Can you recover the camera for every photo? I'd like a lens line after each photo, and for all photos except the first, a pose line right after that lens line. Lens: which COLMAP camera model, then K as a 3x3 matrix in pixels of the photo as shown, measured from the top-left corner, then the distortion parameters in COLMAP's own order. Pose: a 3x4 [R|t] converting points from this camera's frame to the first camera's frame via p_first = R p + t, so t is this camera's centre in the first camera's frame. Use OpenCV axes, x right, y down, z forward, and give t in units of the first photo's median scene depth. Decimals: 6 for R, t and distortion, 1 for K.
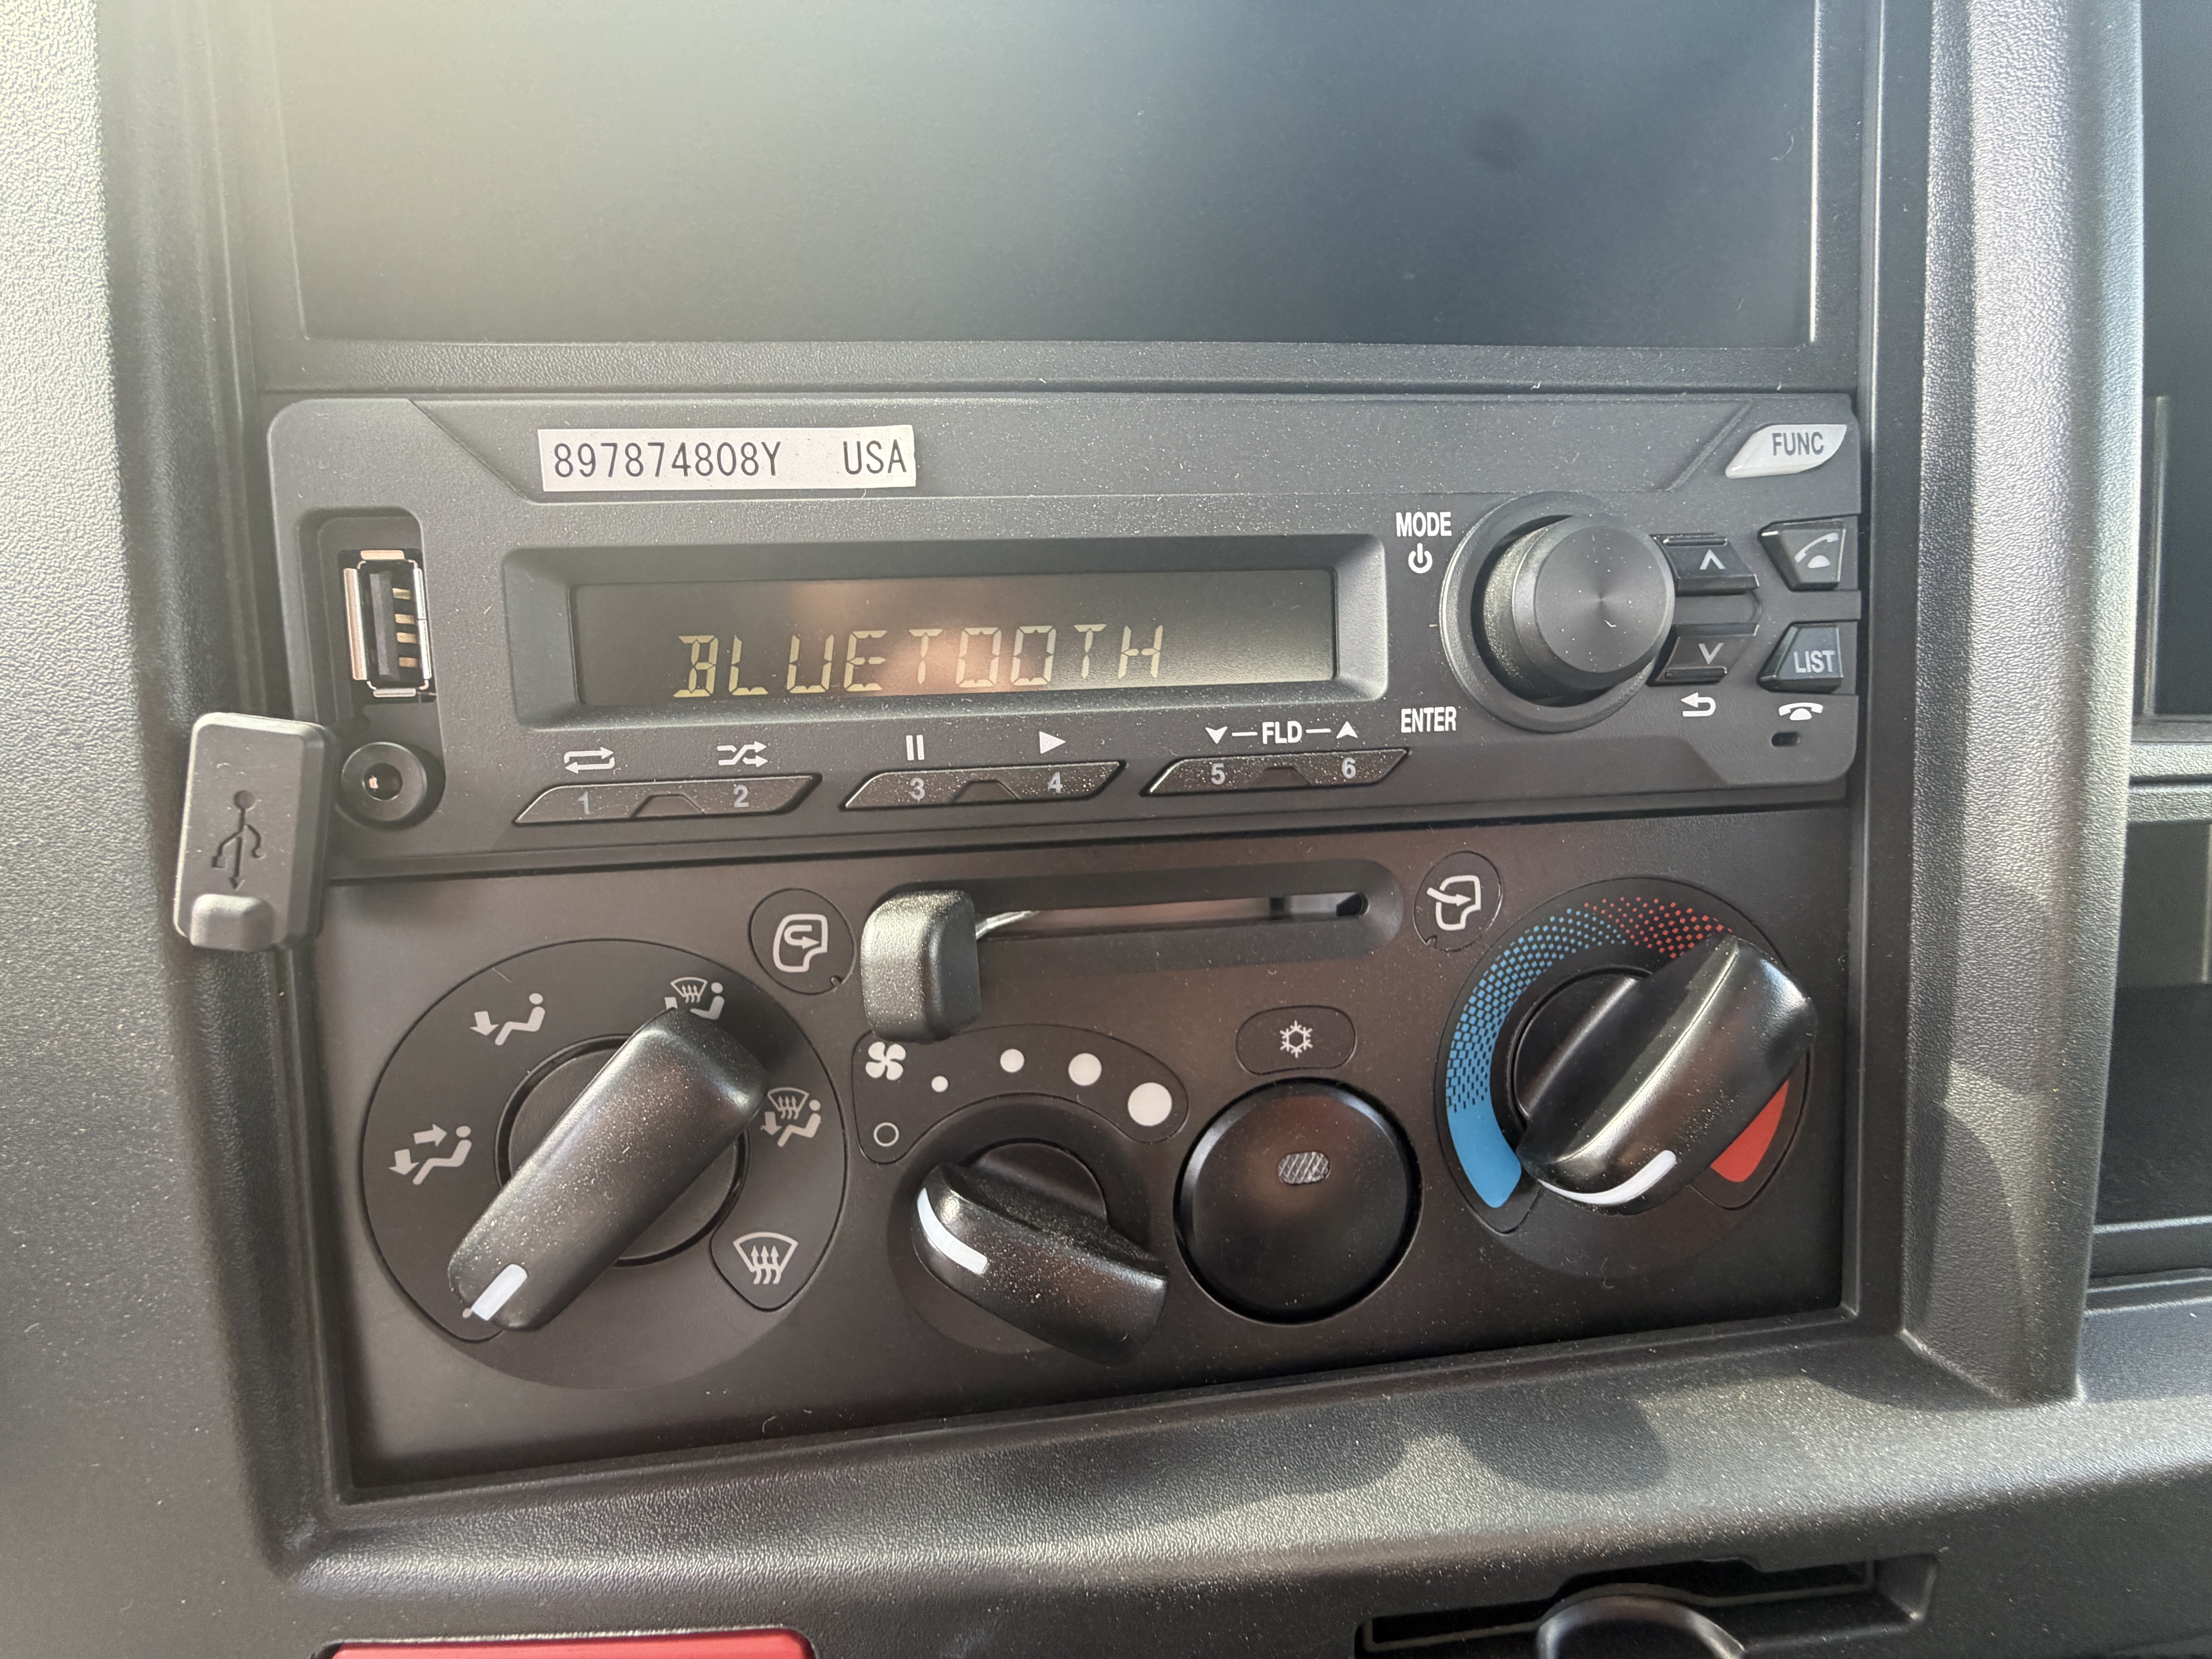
lens RADIAL K [[891.7, 0, 1109.1], [0, 891.7, 821.9], [0, 0, 1]] dist [0.003392, 0.000077]
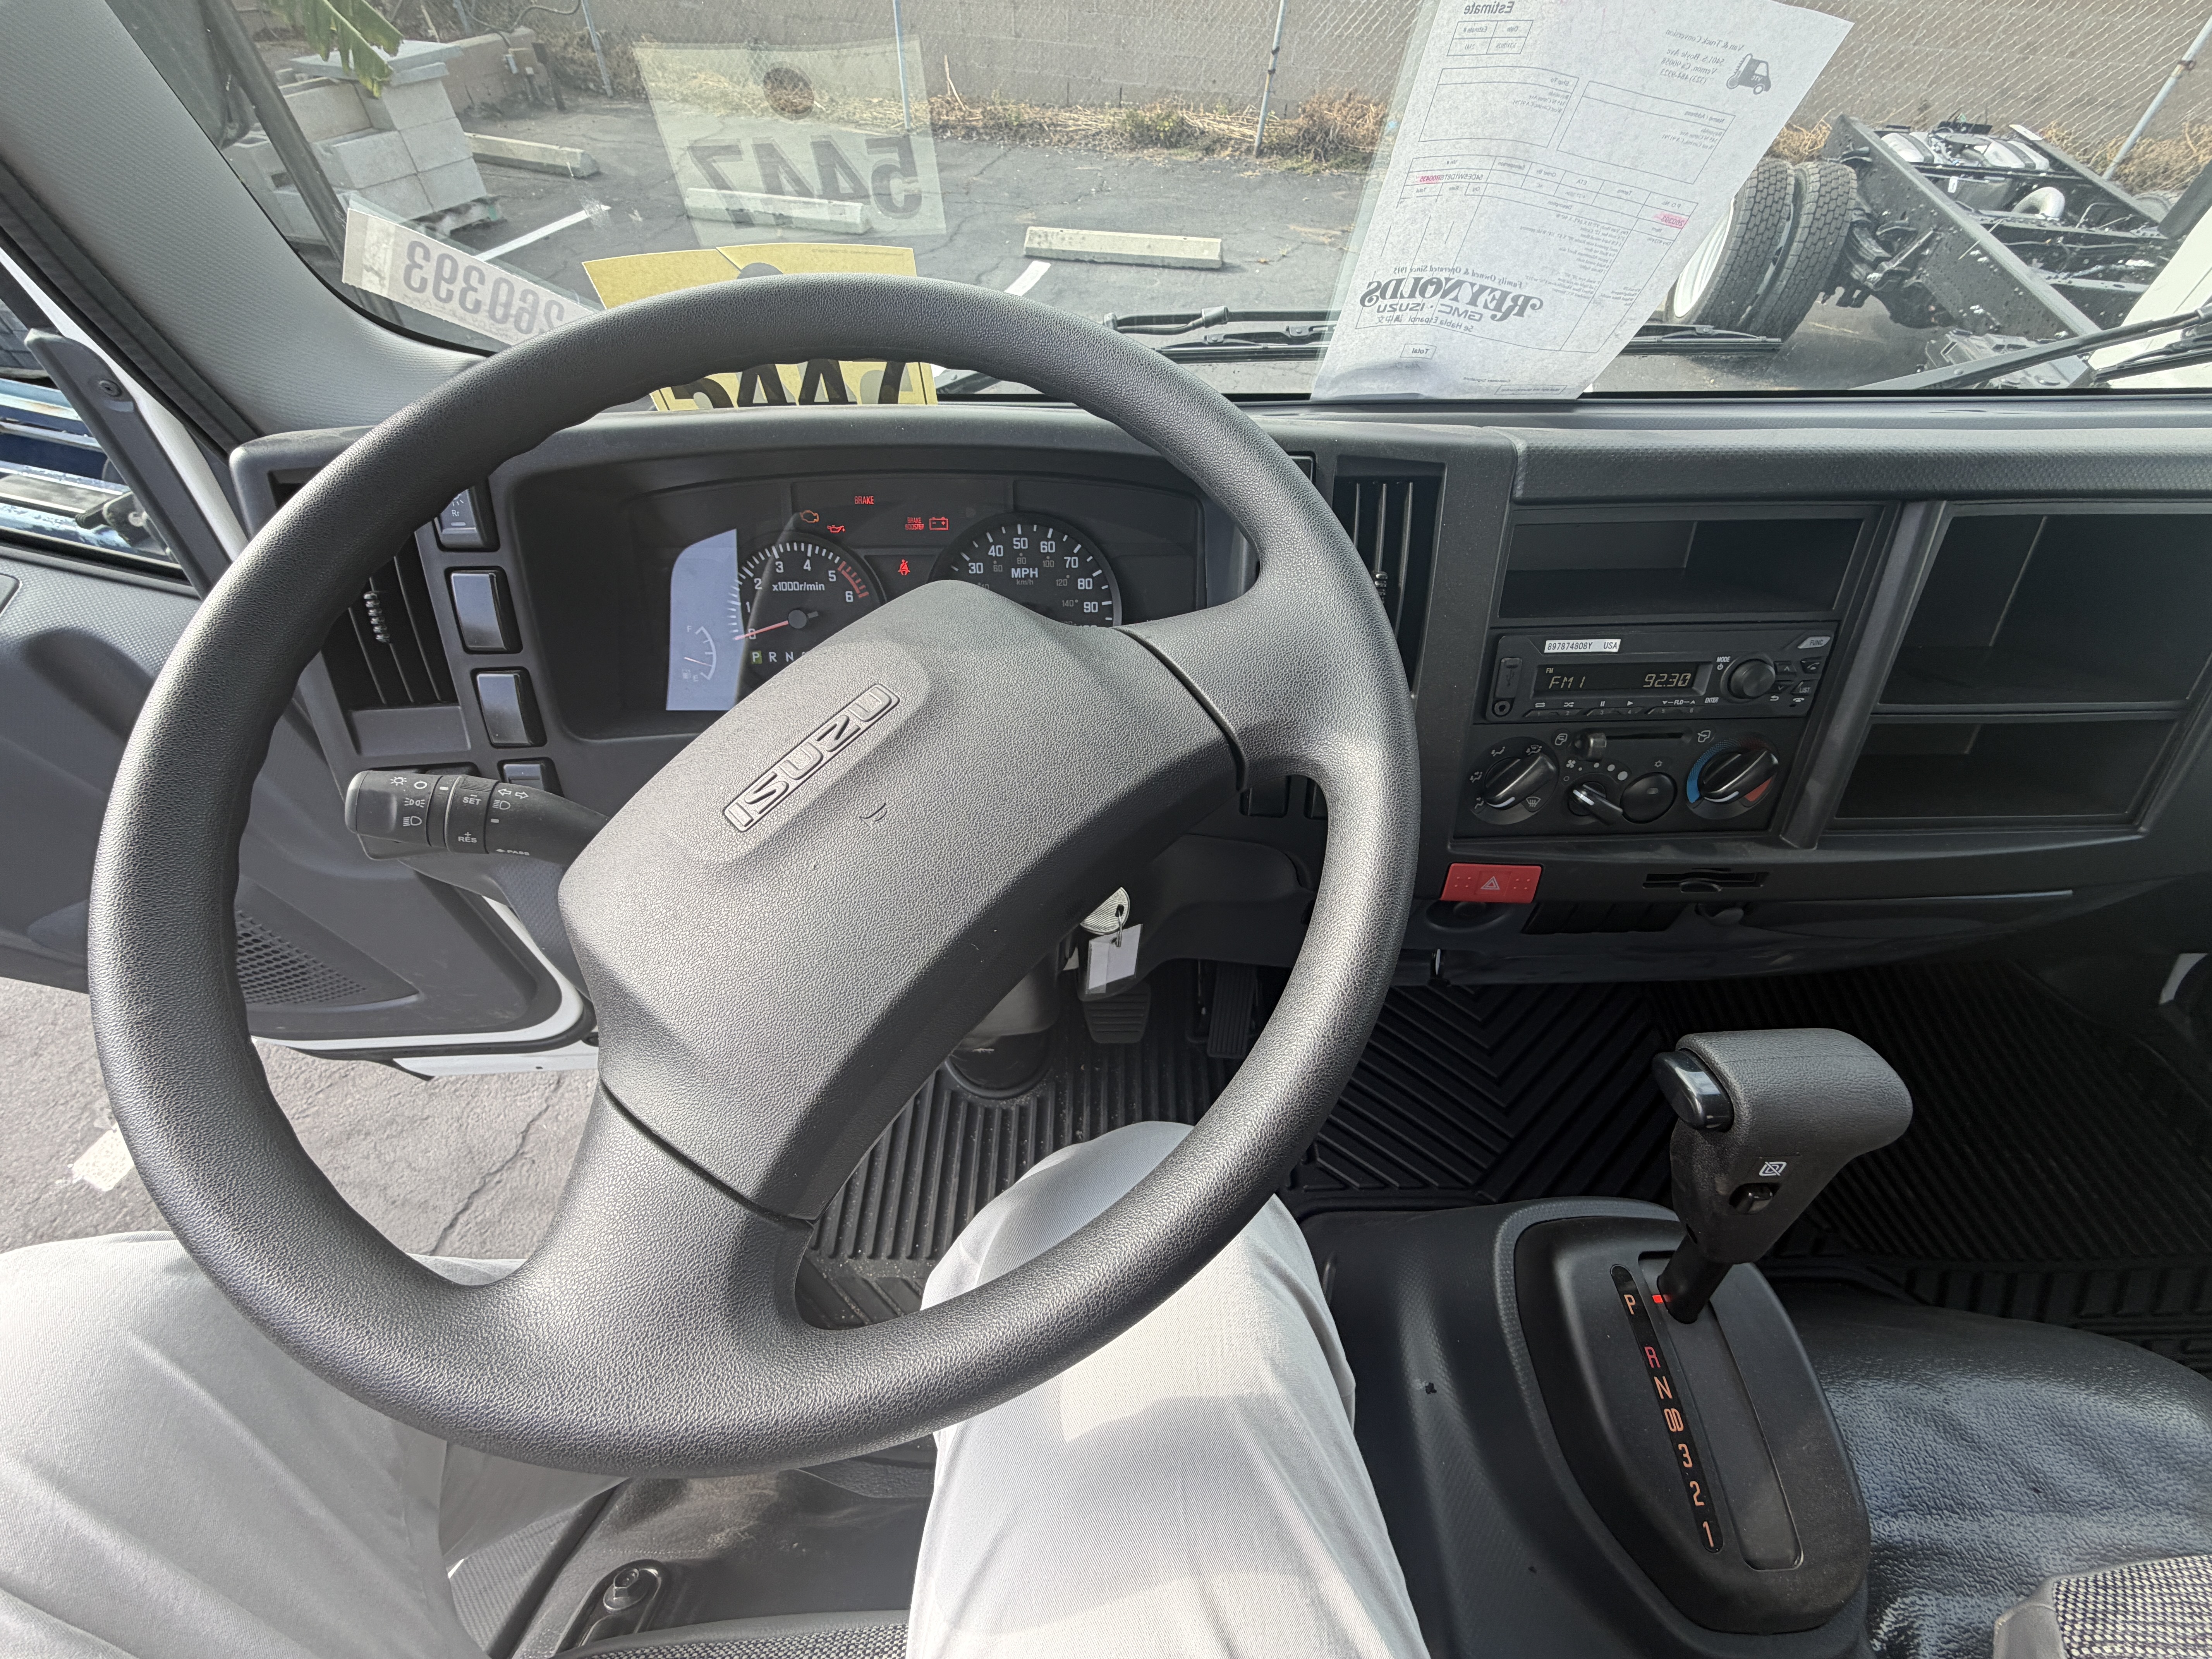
lens RADIAL K [[891.7, 0, 1116.0], [0, 891.7, 833.1], [0, 0, 1]] dist [0.003392, 0.000077]
pose [[0.995877, 0.066011, -0.062221, -2.279778], [-0.037569, 0.924447, 0.379456, -1.072692], [0.082568, -0.375554, 0.923115, -3.620815]]
